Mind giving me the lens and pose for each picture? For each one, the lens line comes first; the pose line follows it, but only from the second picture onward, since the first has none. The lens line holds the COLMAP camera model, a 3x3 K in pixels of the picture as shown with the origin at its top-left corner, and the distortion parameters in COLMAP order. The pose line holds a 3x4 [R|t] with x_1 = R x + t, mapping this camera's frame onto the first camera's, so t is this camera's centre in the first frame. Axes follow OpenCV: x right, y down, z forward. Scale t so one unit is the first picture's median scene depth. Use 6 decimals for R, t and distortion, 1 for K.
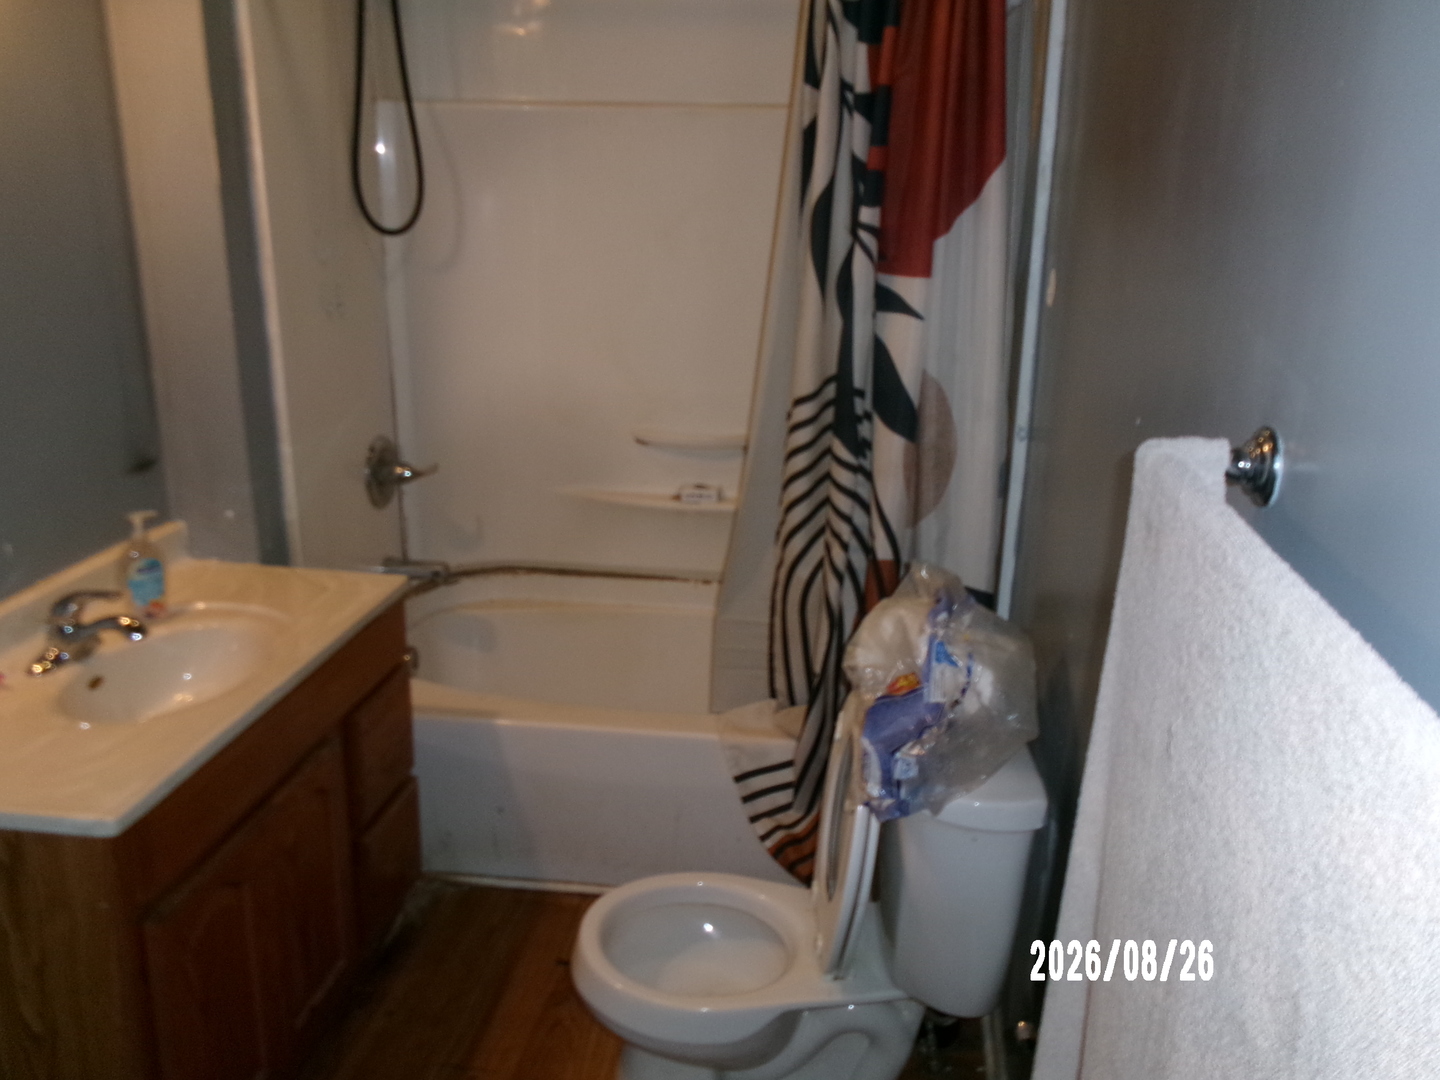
lens RADIAL K [[1188.3, 0, 720.0], [0, 1188.3, 540.0], [0, 0, 1]] dist [0.006385, 0.021058]
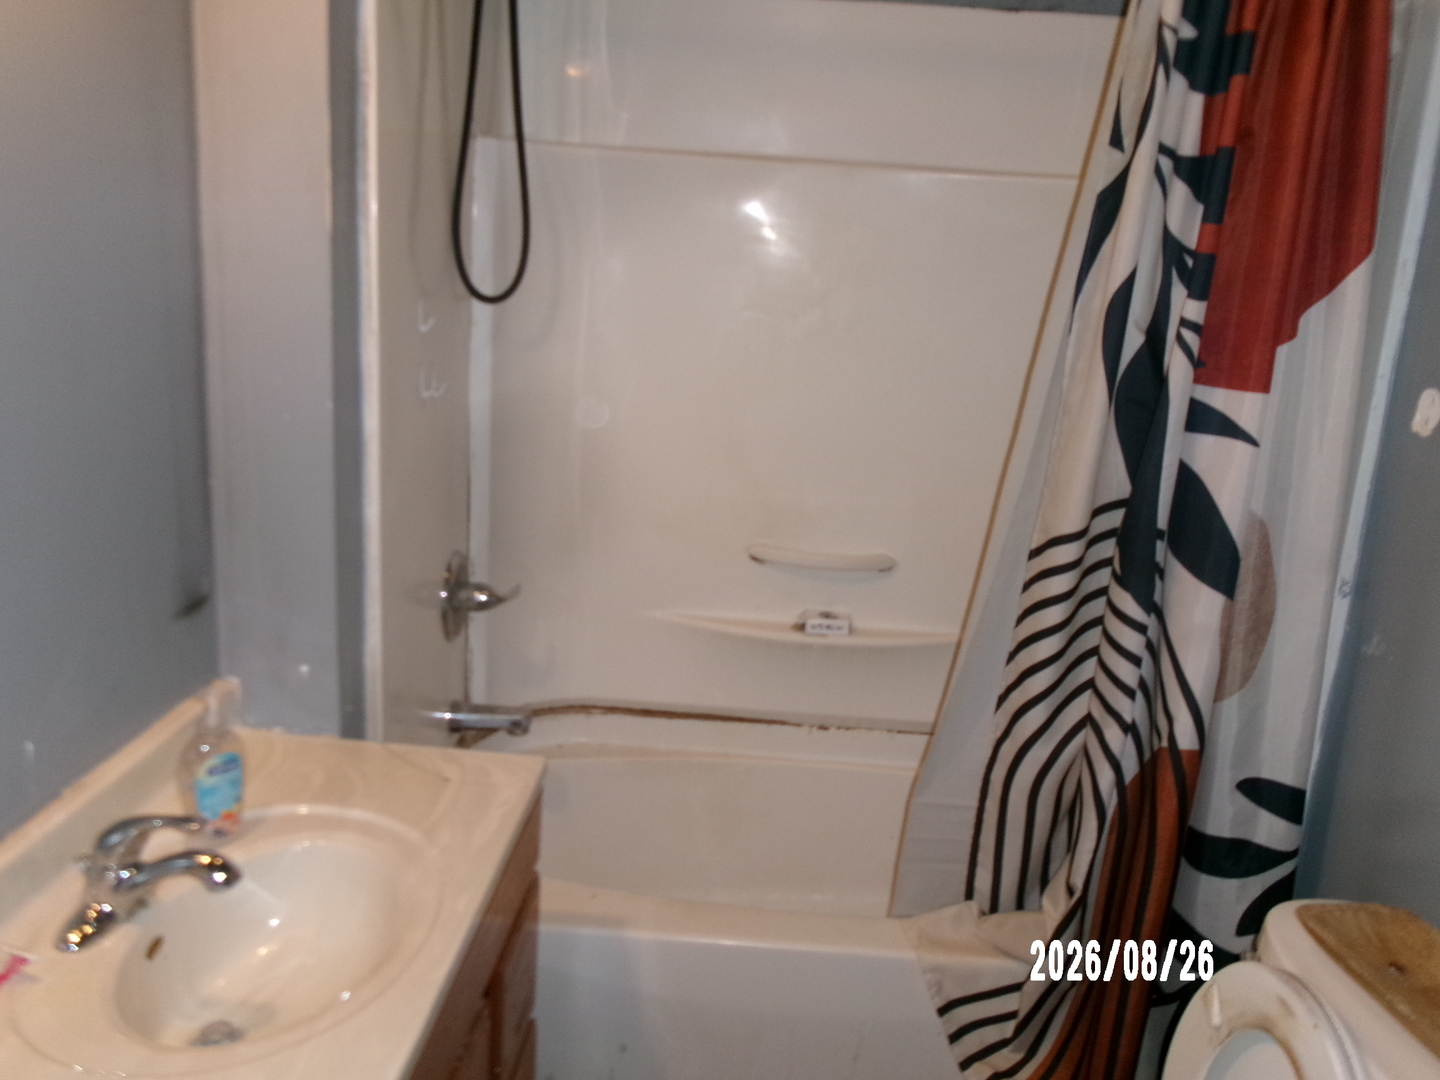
lens RADIAL K [[1188.3, 0, 720.0], [0, 1188.3, 540.0], [0, 0, 1]] dist [0.006385, 0.021058]
pose [[0.995103, 0.024623, 0.095731, -0.219351], [-0.019440, 0.998314, -0.054700, -0.064514], [-0.096916, 0.052571, 0.993903, 0.227133]]
